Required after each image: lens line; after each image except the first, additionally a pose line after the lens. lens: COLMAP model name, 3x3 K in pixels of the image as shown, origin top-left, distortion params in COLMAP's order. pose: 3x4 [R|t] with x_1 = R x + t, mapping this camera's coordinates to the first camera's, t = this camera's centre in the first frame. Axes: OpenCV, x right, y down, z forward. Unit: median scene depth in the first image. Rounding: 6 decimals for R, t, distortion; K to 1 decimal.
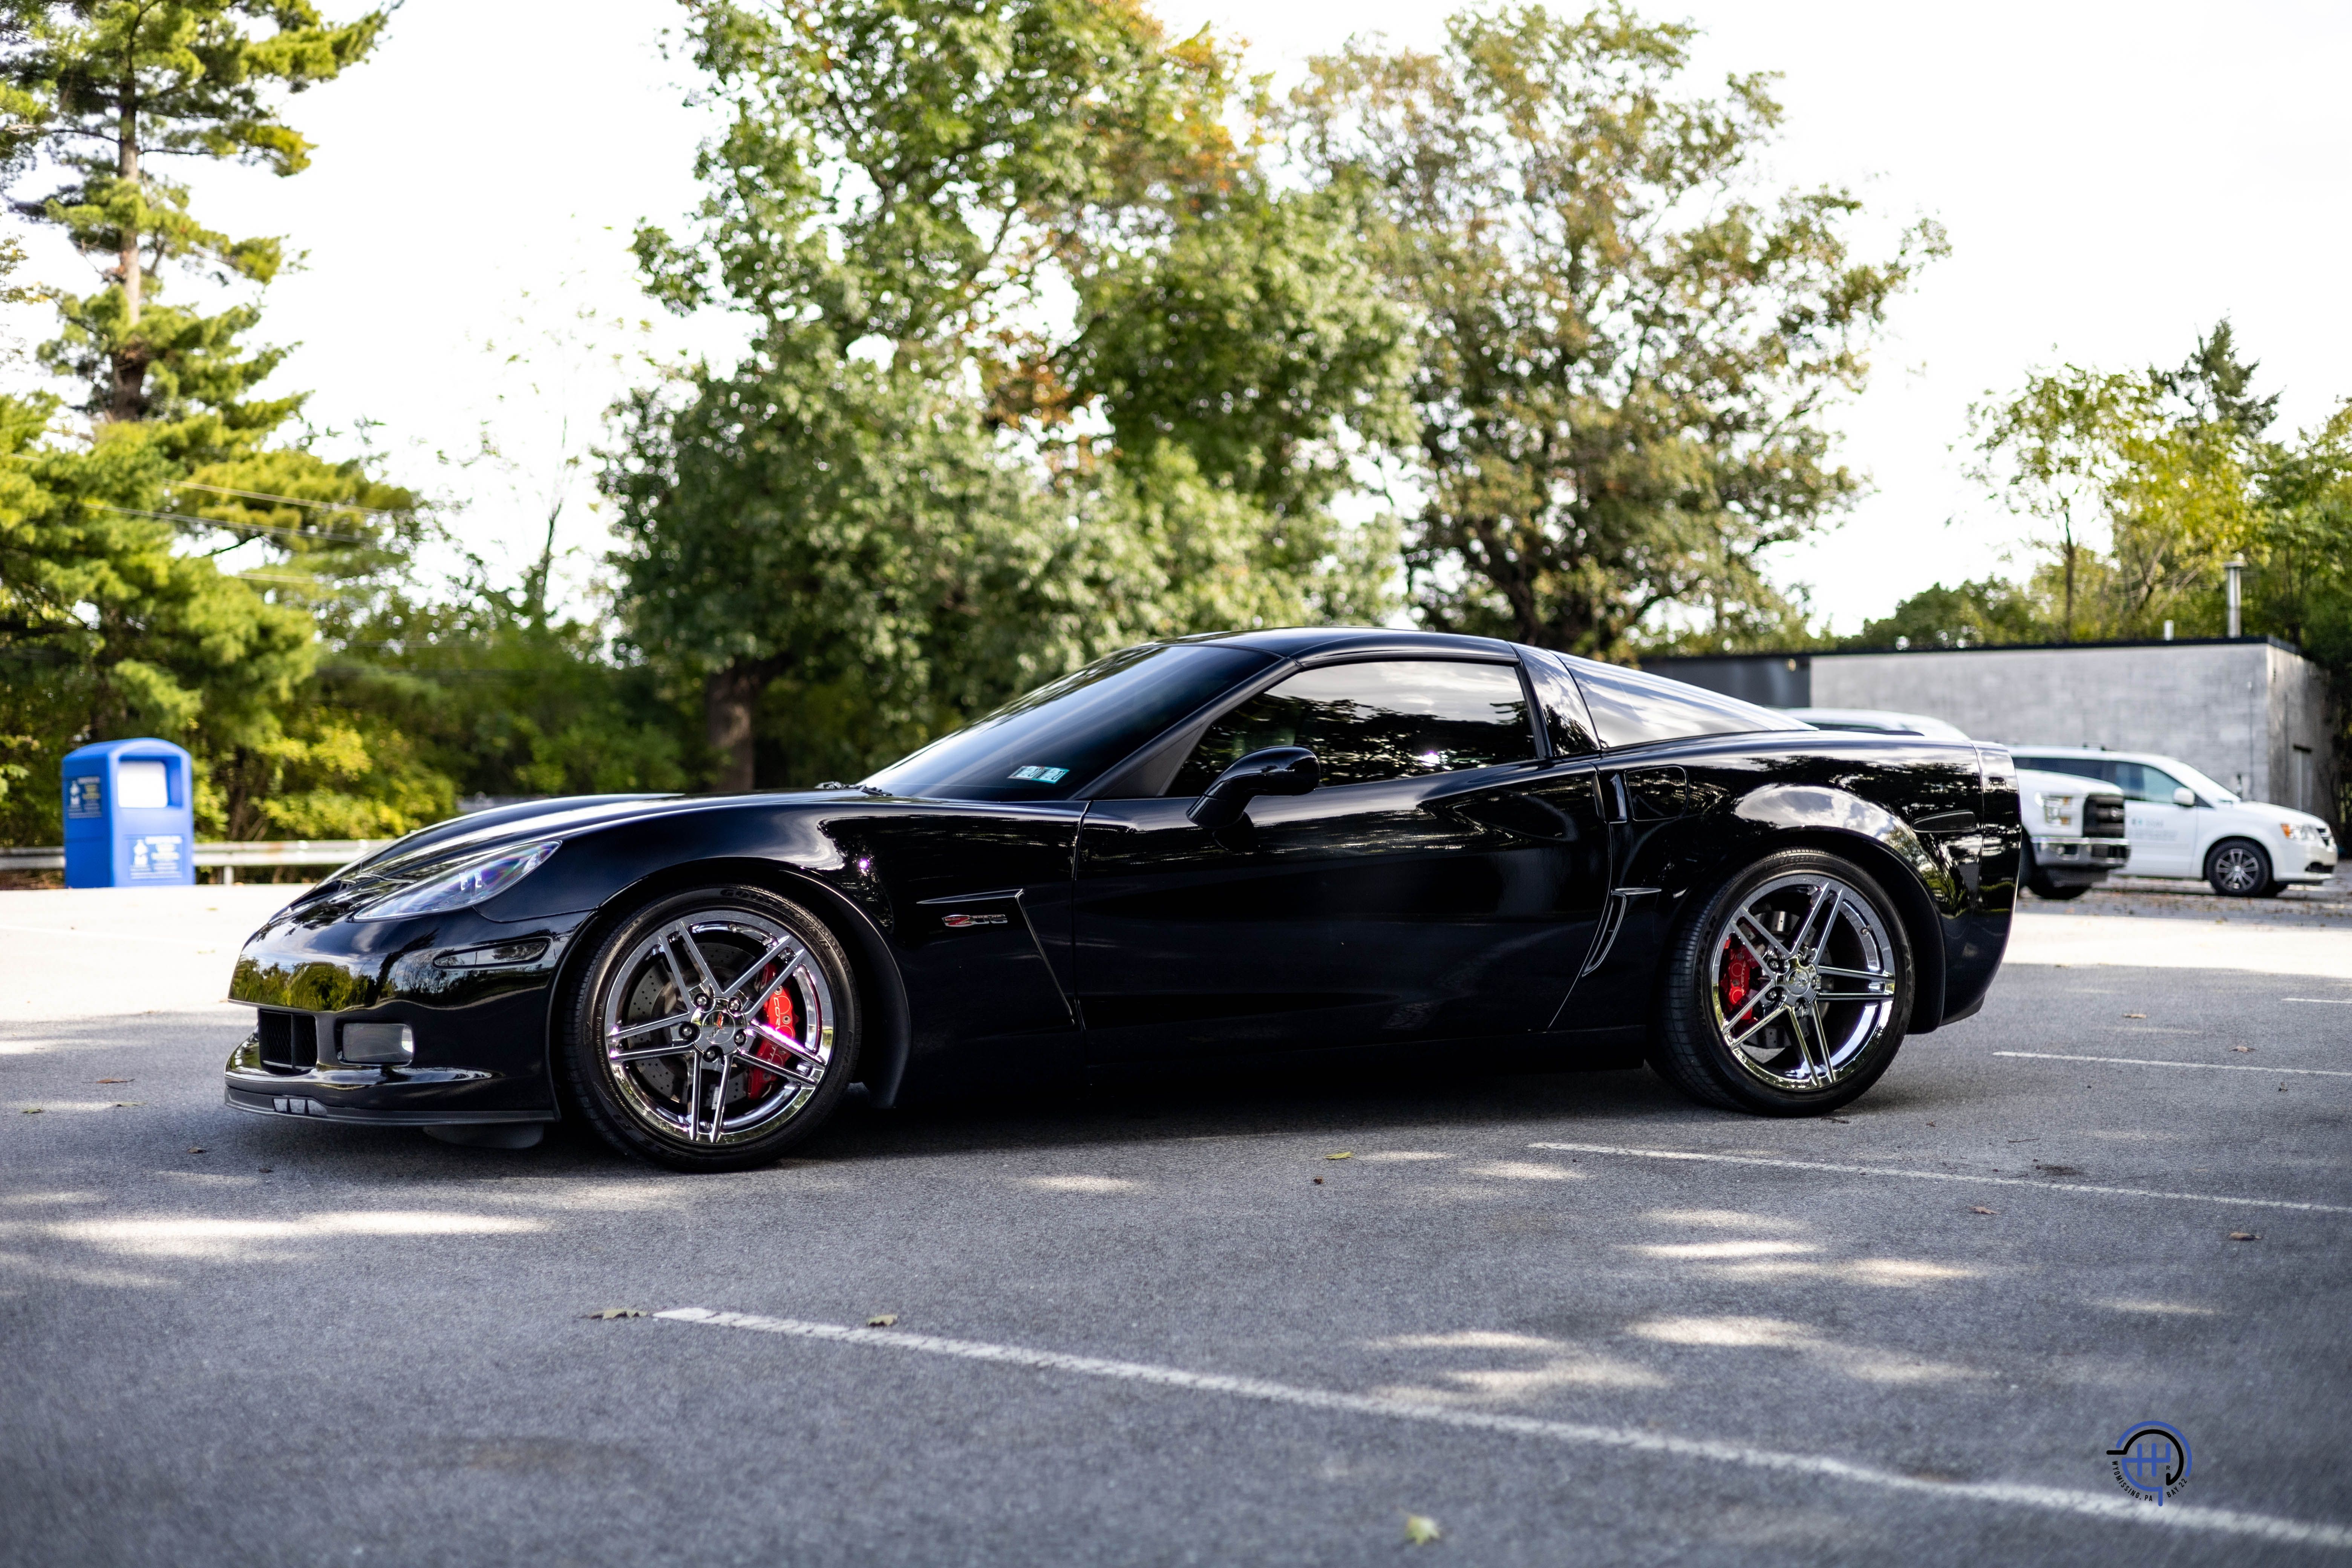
lens RADIAL K [[3296.6, 0, 1189.8], [0, 3296.6, 802.1], [0, 0, 1]] dist [0.014981, 0.000000]
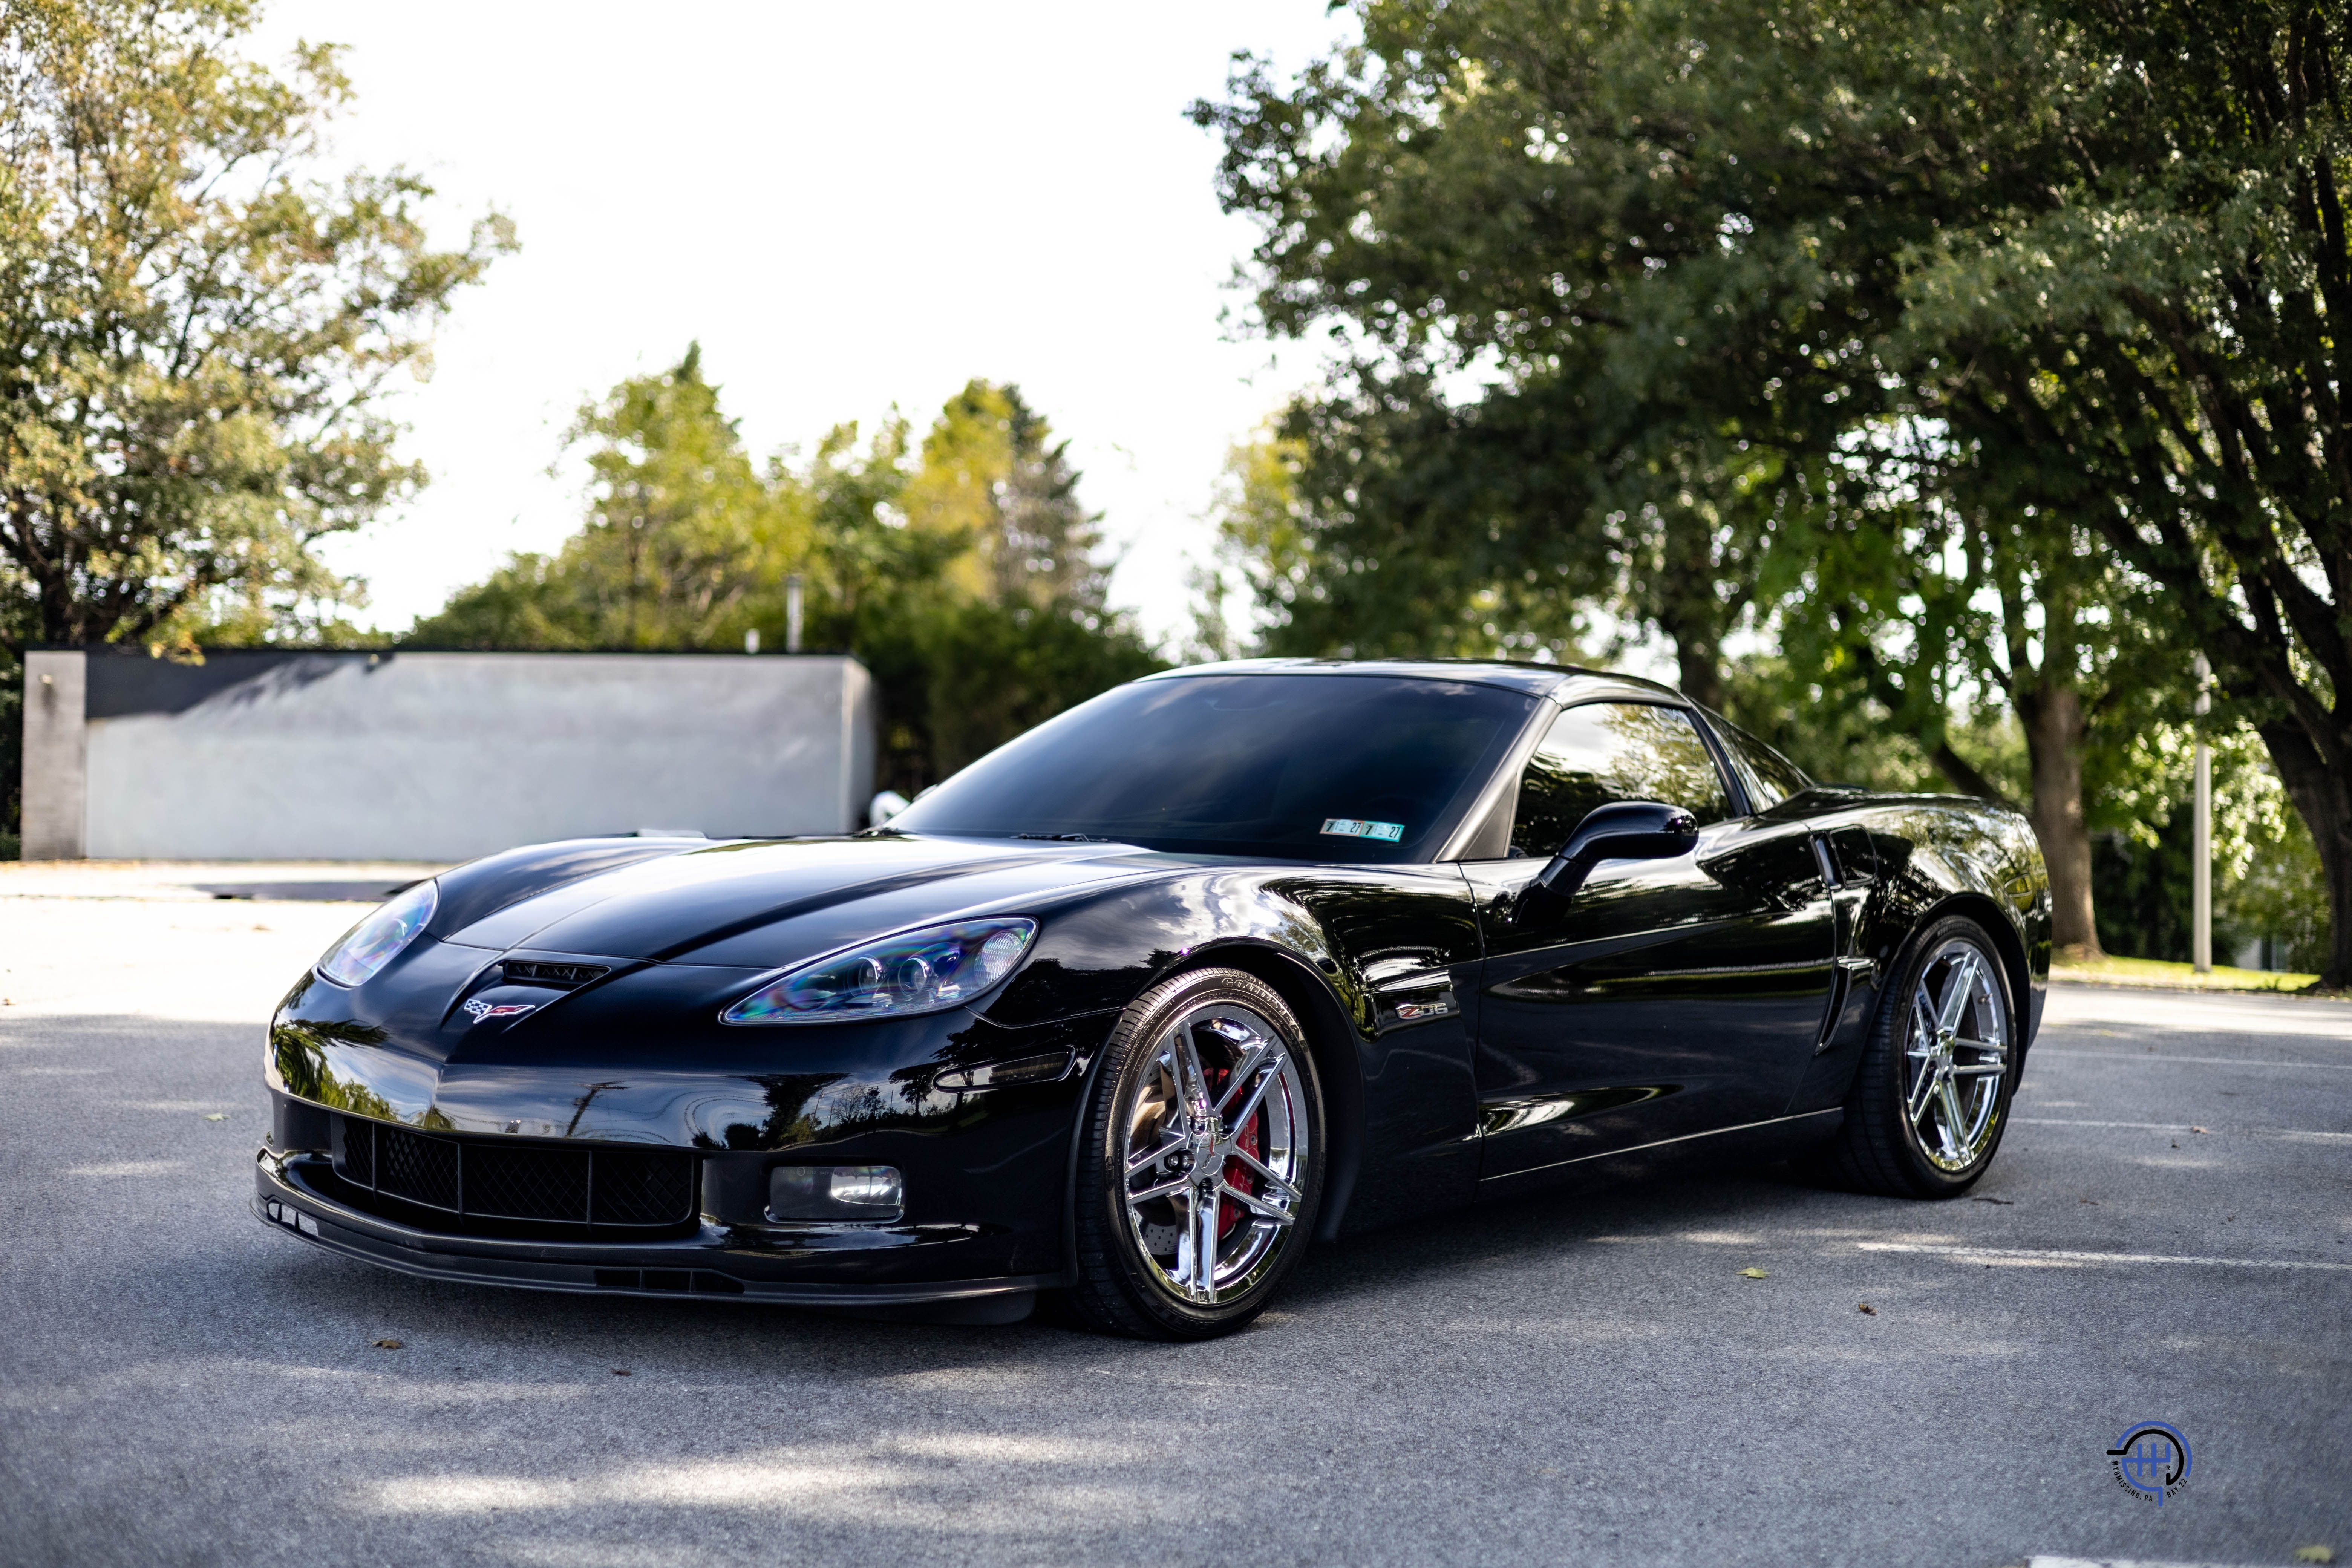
lens RADIAL K [[3296.6, 0, 1177.4], [0, 3296.6, 794.0], [0, 0, 1]] dist [0.014981, 0.000000]
pose [[0.883537, 0.018716, 0.467987, -0.072343], [-0.018211, 0.999818, -0.005603, -0.001784], [-0.468007, -0.003572, 0.883717, 0.042739]]
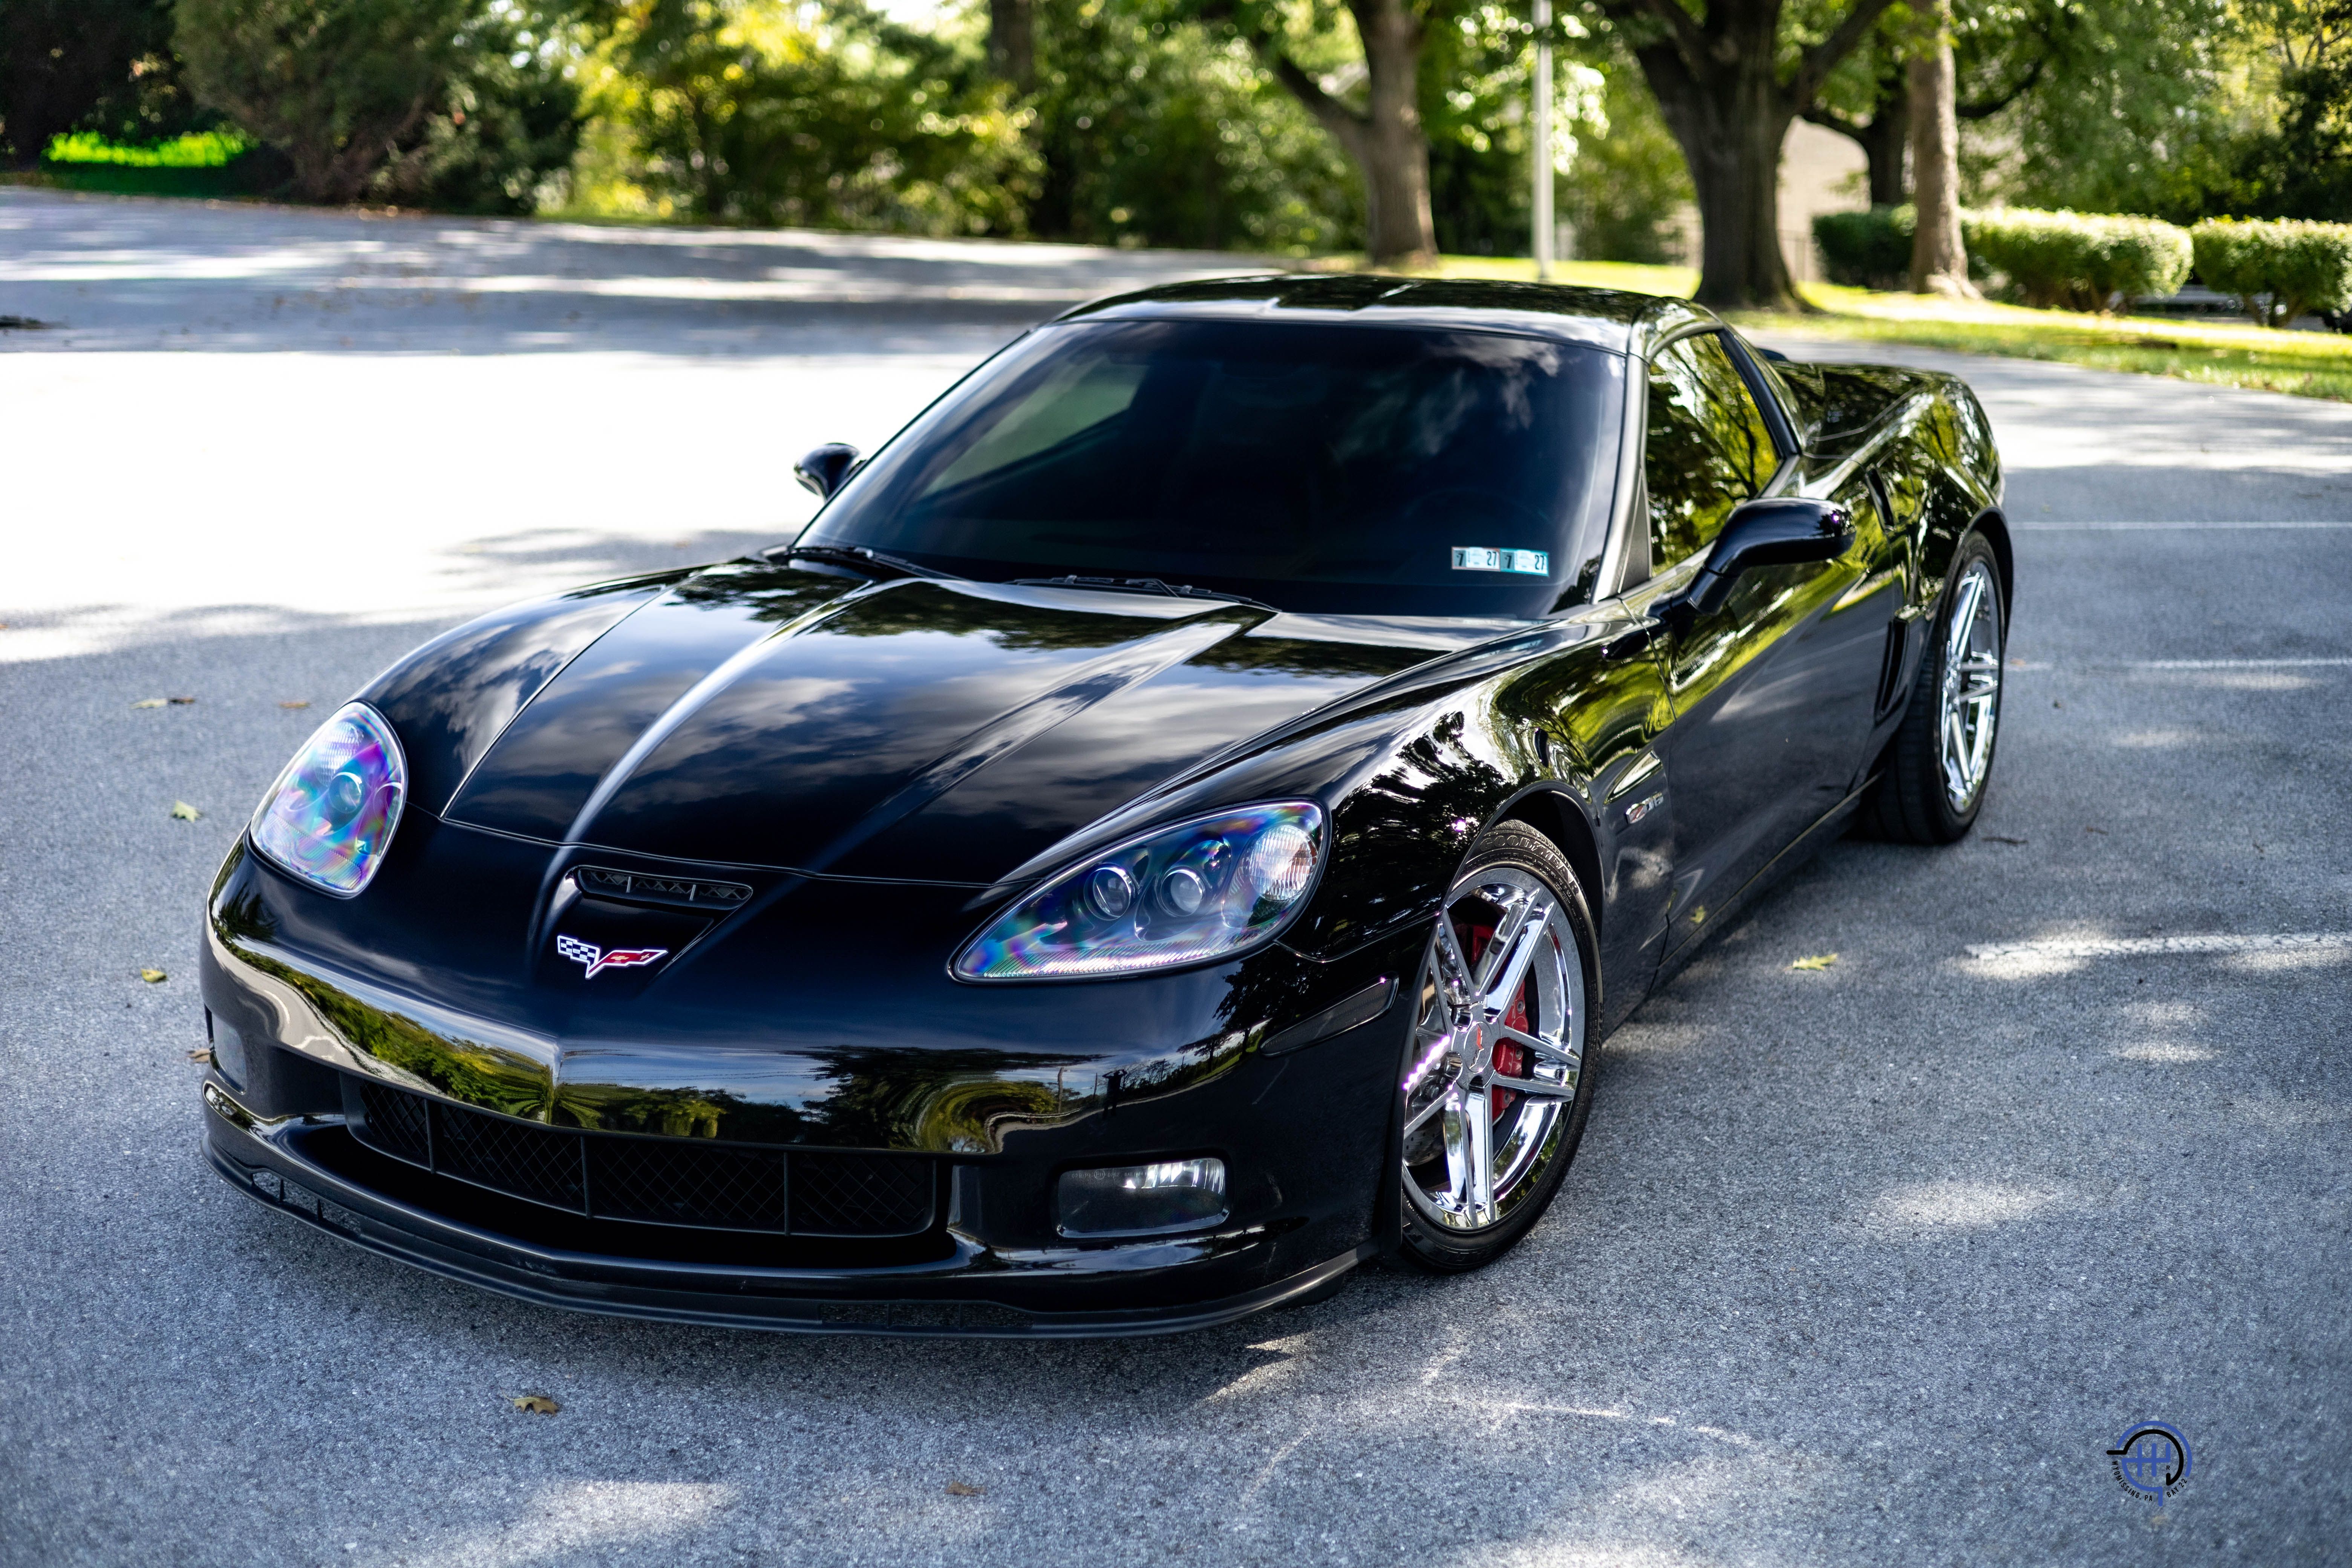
lens RADIAL K [[3296.6, 0, 1178.7], [0, 3296.6, 758.2], [0, 0, 1]] dist [0.014981, 0.000000]
pose [[0.752257, -0.143513, 0.643050, -0.083404], [0.015599, 0.979595, 0.200373, -0.016388], [-0.658685, -0.140701, 0.739147, 0.079050]]
